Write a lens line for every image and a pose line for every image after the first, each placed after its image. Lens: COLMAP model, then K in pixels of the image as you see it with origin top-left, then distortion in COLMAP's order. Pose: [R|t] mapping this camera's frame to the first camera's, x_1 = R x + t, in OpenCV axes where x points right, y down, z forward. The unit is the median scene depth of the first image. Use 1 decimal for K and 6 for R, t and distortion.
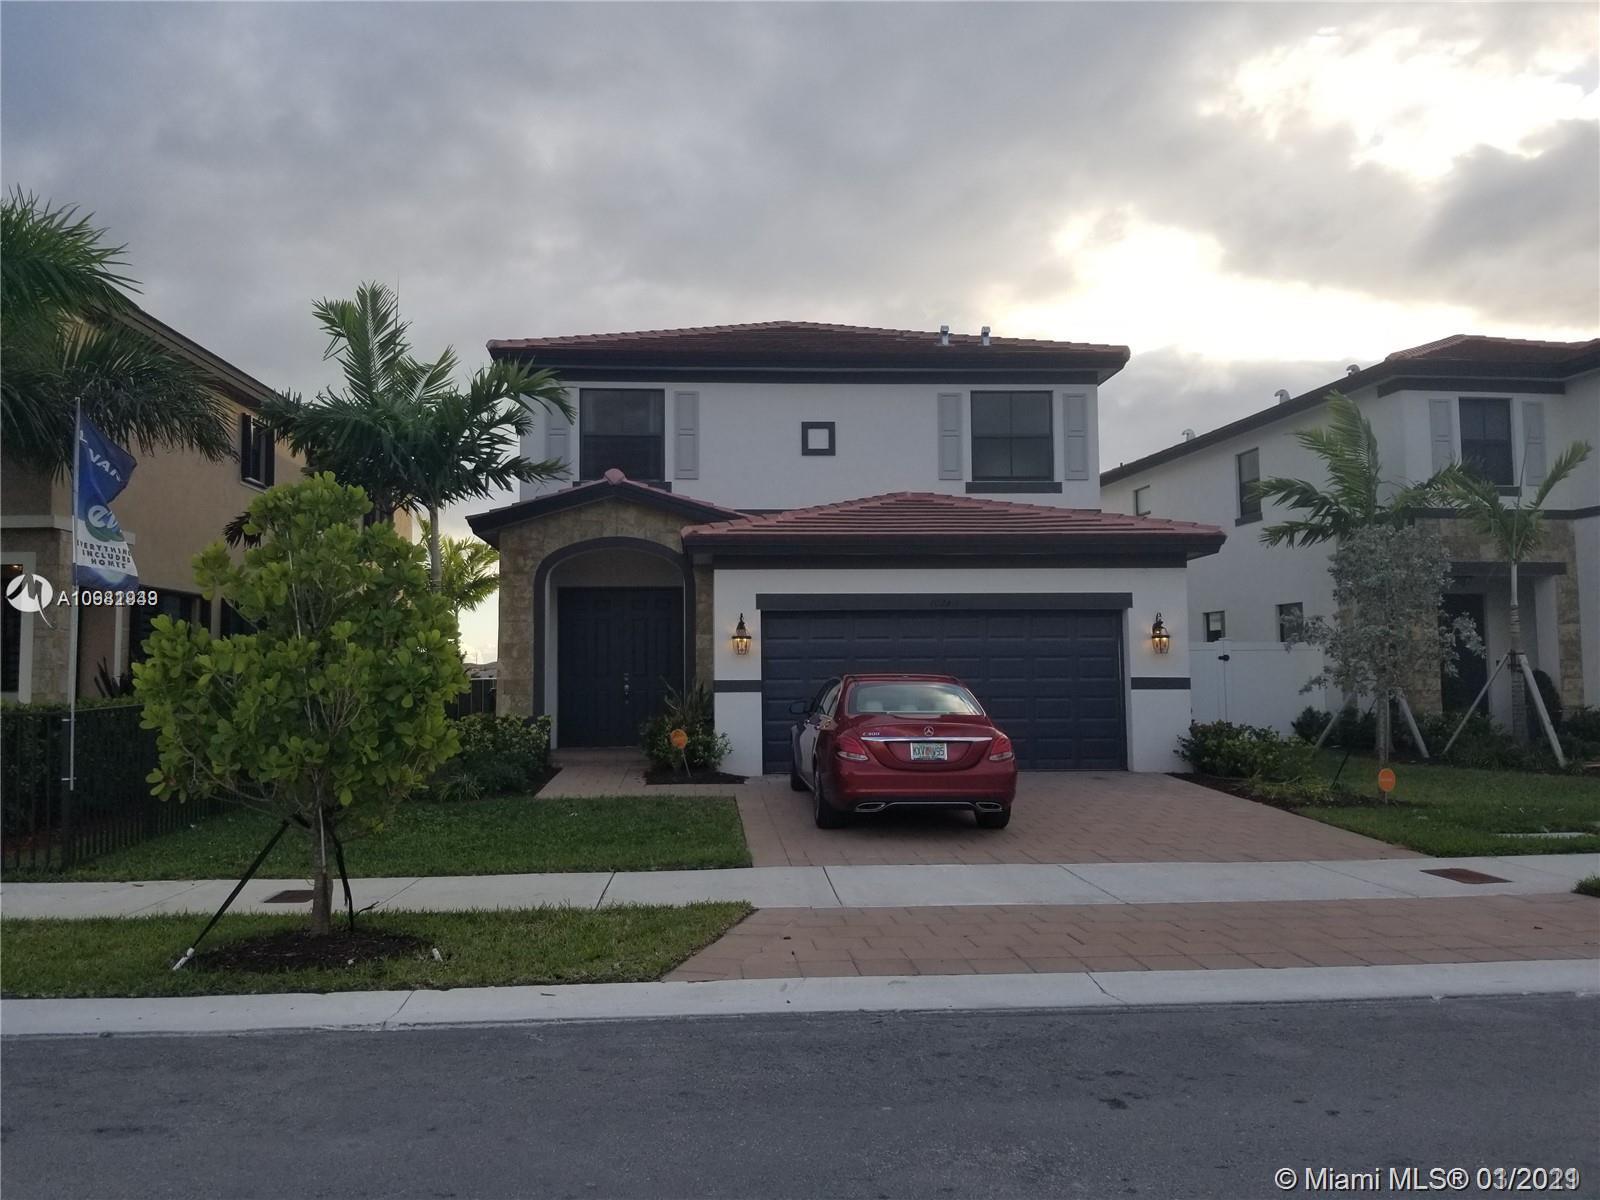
lens RADIAL K [[1239.9, 0, 780.4], [0, 1239.9, 603.0], [0, 0, 1]] dist [0.064691, -0.088423]
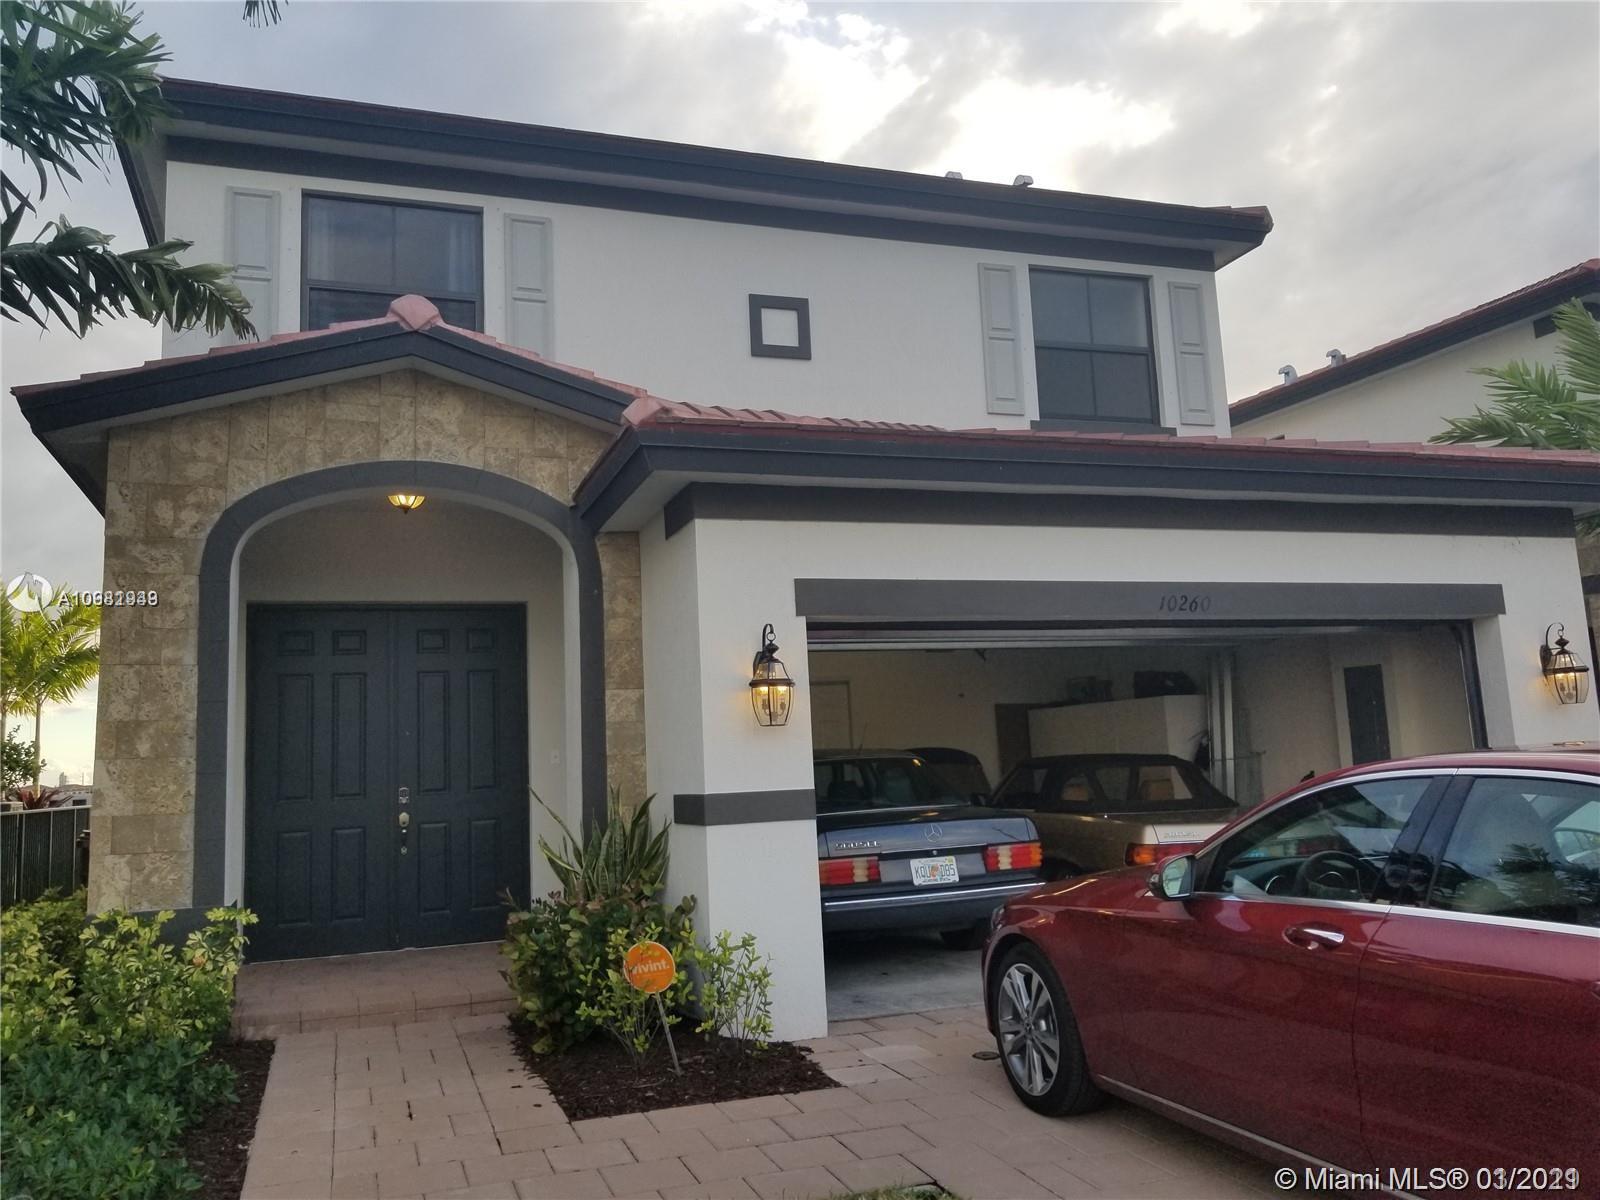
lens RADIAL K [[1239.9, 0, 780.4], [0, 1239.9, 603.0], [0, 0, 1]] dist [0.064691, -0.088423]
pose [[0.965167, -0.000698, 0.261634, -0.125348], [0.021892, 0.996705, -0.078102, 0.031046], [-0.260717, 0.081109, 0.962002, 0.573531]]
